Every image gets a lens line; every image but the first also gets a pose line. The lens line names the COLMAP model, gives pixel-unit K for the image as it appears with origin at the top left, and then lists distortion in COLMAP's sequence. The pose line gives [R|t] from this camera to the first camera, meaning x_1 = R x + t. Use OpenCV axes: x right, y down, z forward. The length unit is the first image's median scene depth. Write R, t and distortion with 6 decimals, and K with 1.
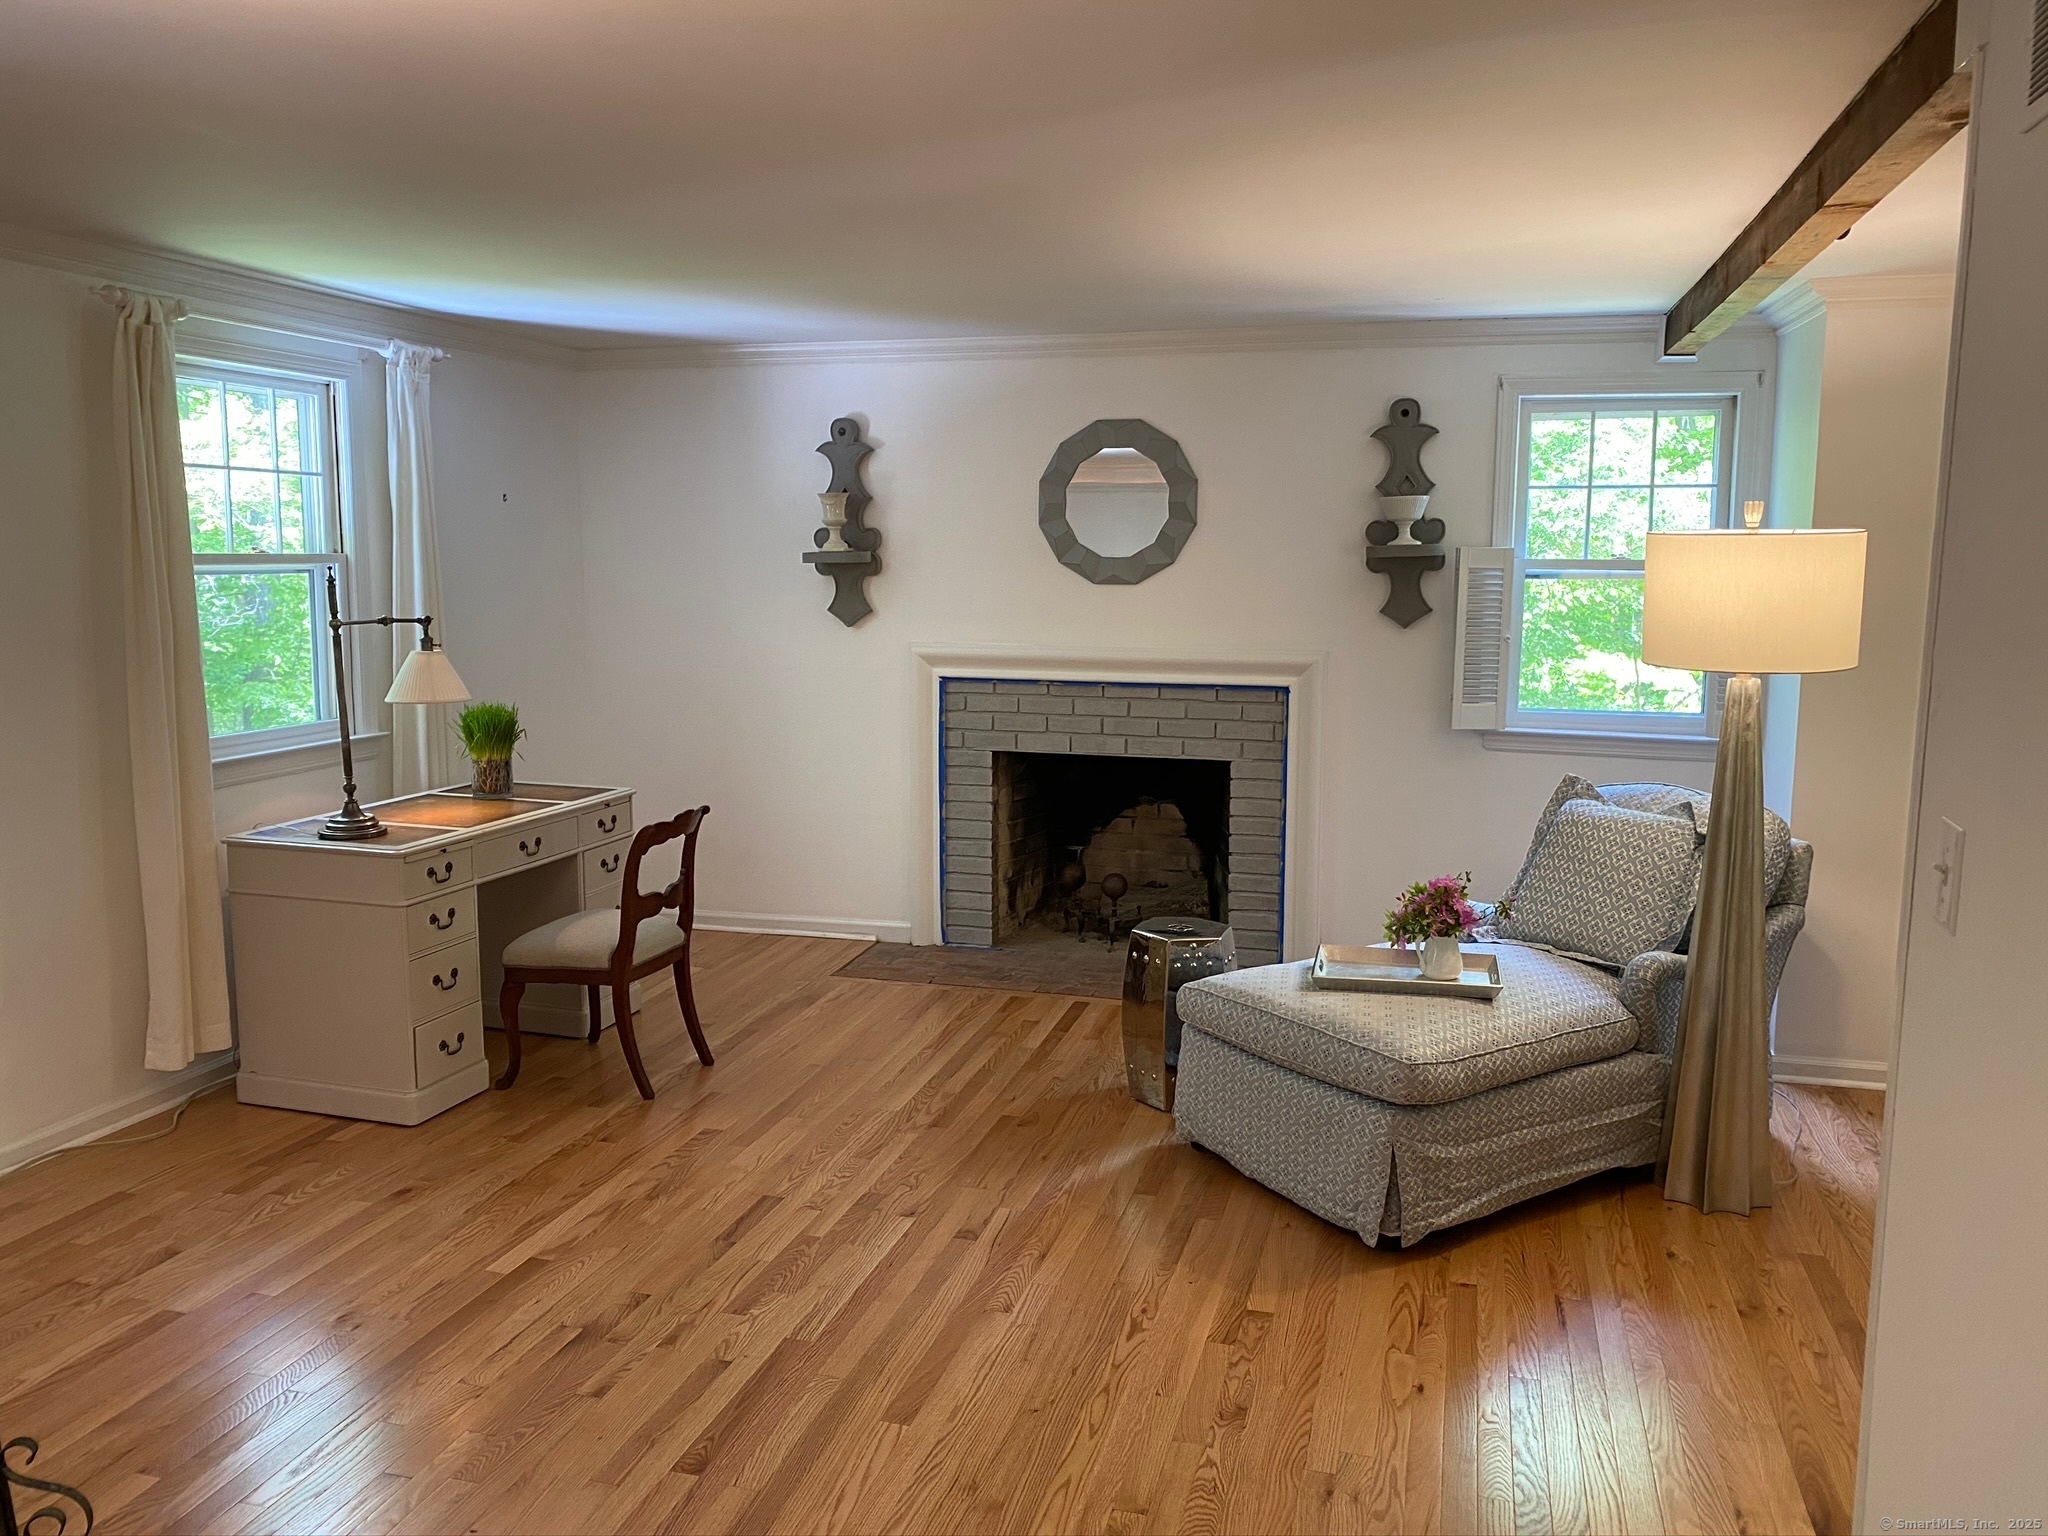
lens RADIAL K [[1562.1, 0, 1040.0], [0, 1562.1, 788.6], [0, 0, 1]] dist [0.020331, -0.059283]
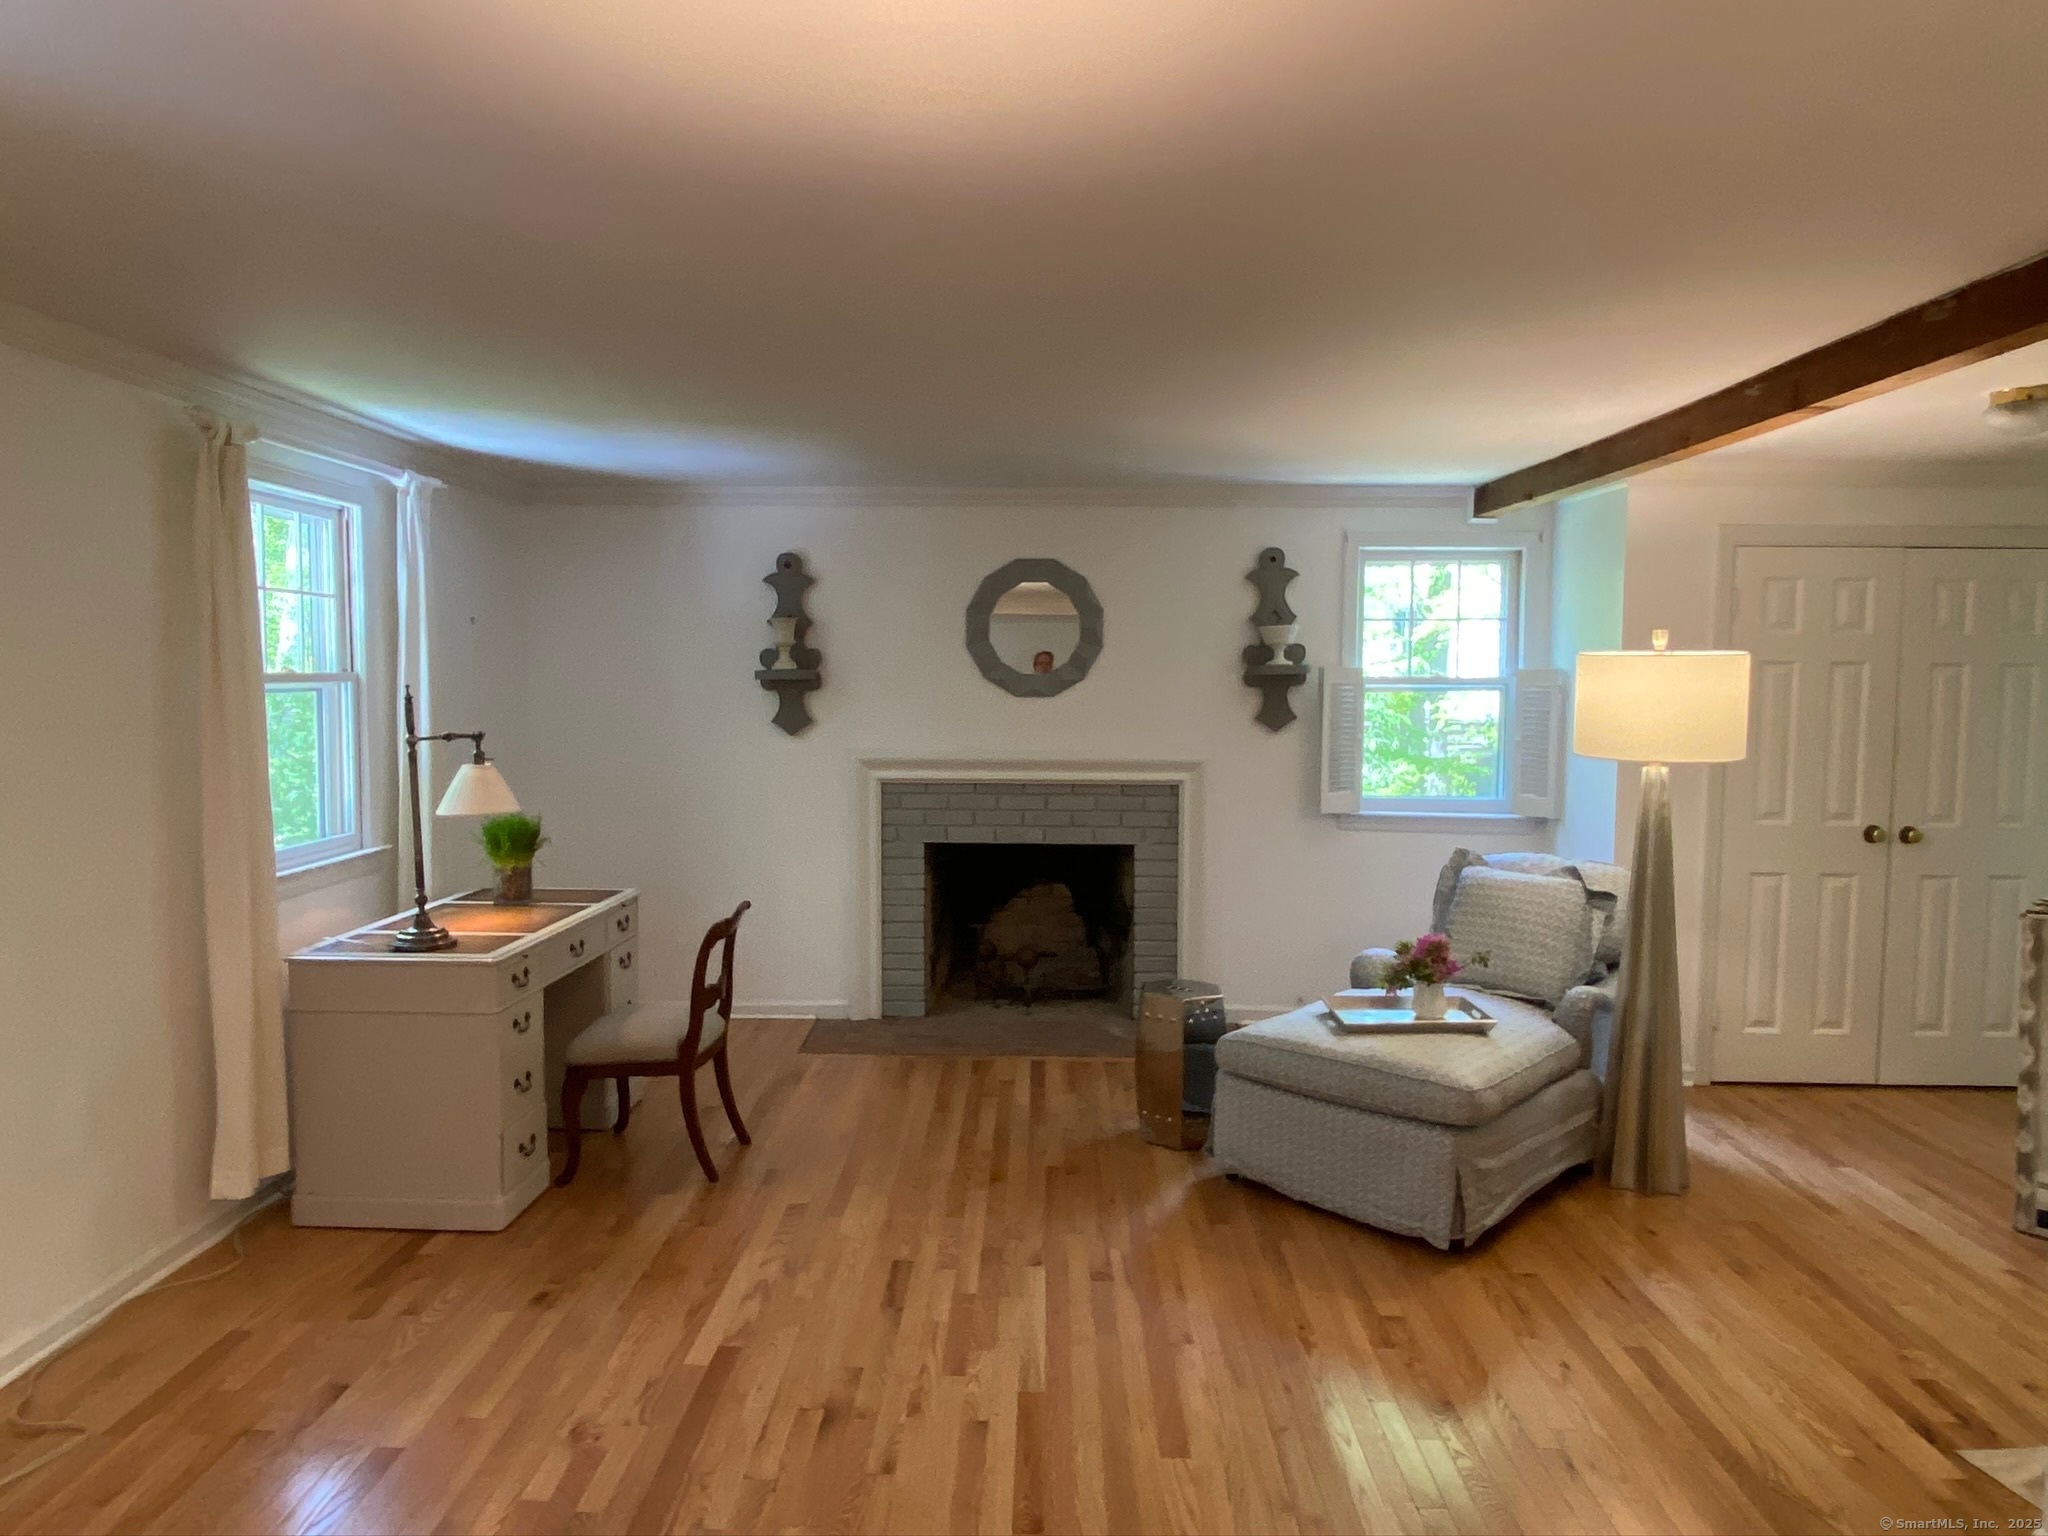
lens RADIAL K [[1335.6, 0, 1007.6], [0, 1335.6, 774.9], [0, 0, 1]] dist [0.017529, -0.016327]
pose [[0.969196, -0.019686, 0.245502, -0.285938], [0.036898, 0.997157, -0.065705, -0.010381], [-0.243510, 0.072739, 0.967167, 0.054191]]
